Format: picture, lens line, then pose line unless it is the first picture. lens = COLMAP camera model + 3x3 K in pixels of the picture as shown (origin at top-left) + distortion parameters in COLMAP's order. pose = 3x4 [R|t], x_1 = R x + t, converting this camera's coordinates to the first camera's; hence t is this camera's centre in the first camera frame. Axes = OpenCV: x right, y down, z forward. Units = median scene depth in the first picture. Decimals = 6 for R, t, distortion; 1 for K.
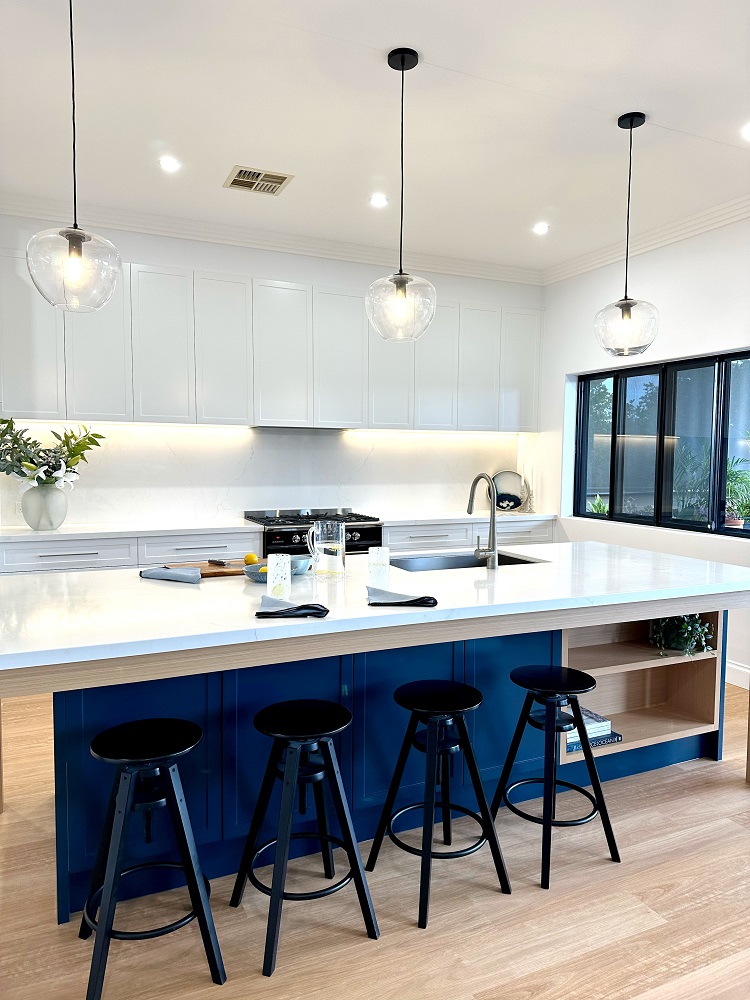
lens RADIAL K [[690.3, 0, 380.2], [0, 690.3, 500.7], [0, 0, 1]] dist [0.023134, -0.025783]
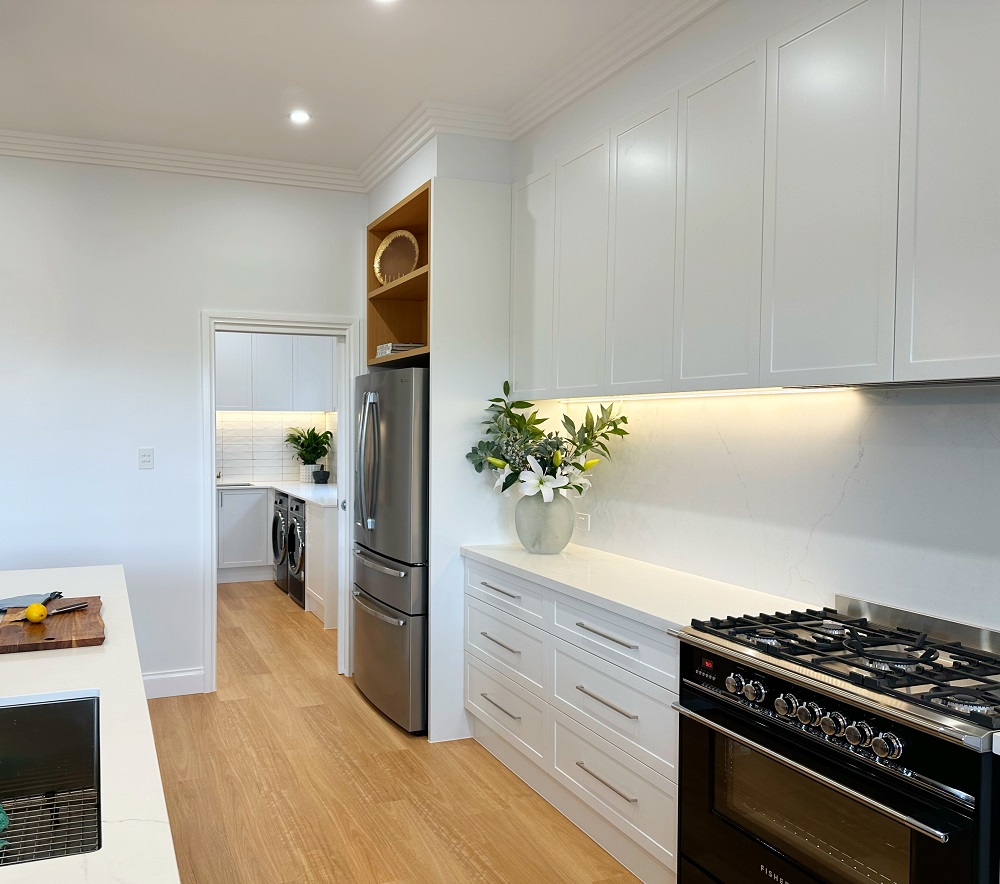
lens RADIAL K [[842.1, 0, 489.1], [0, 842.1, 460.4], [0, 0, 1]] dist [0.012463, 0.005744]
pose [[-0.064480, 0.033324, -0.997362, 0.556500], [-0.068646, 0.996927, 0.037747, -0.119571], [0.995555, 0.070898, -0.061994, 1.433075]]
